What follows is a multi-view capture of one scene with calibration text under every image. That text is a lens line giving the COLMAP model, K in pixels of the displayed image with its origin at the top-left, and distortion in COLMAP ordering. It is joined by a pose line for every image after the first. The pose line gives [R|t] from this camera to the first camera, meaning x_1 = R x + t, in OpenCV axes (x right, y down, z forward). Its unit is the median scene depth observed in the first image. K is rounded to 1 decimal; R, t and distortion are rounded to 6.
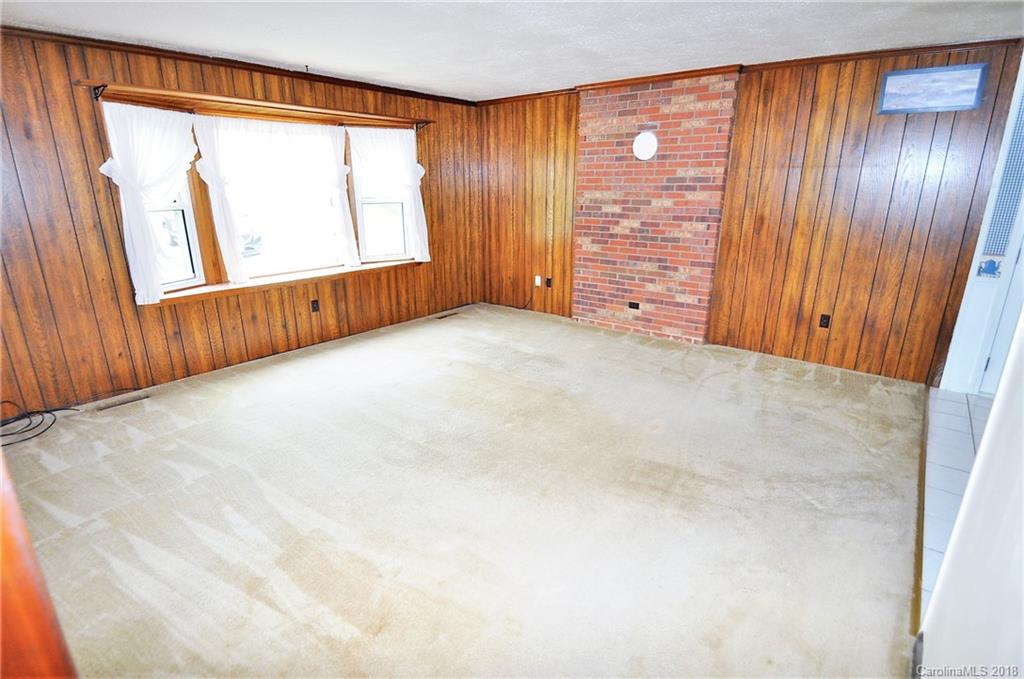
lens RADIAL K [[506.3, 0, 512.0], [0, 506.3, 339.5], [0, 0, 1]] dist [-0.000304, -0.018081]
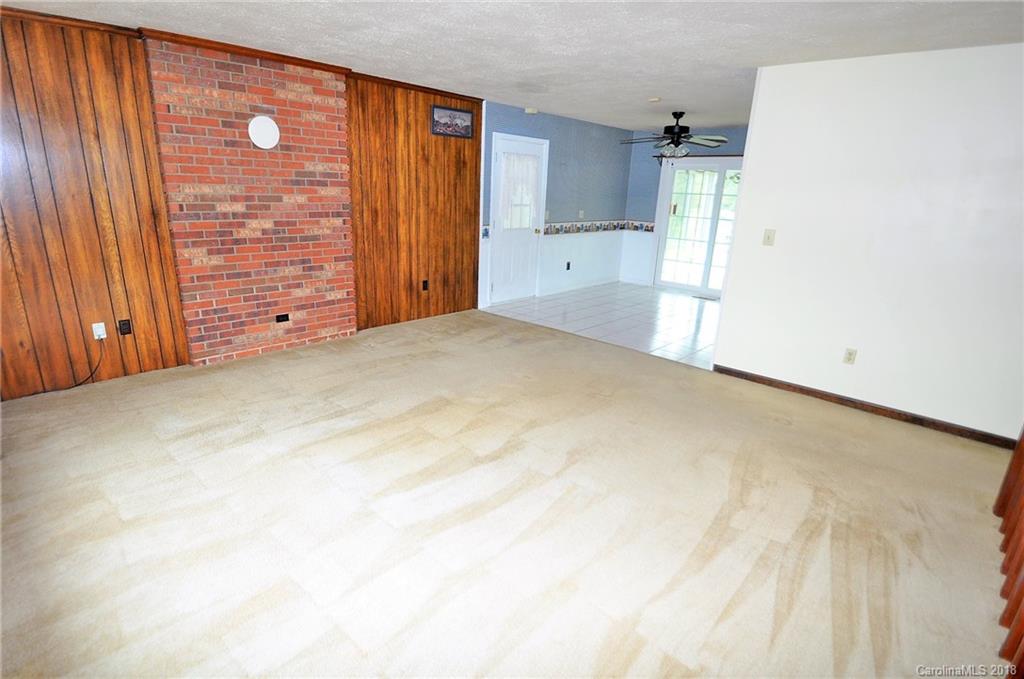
lens RADIAL K [[506.3, 0, 512.0], [0, 506.3, 339.5], [0, 0, 1]] dist [-0.000304, -0.018081]
pose [[0.067444, -0.285471, 0.956011, -0.609701], [0.251917, 0.932019, 0.260535, -0.171313], [-0.965396, 0.223264, 0.134774, 0.552109]]
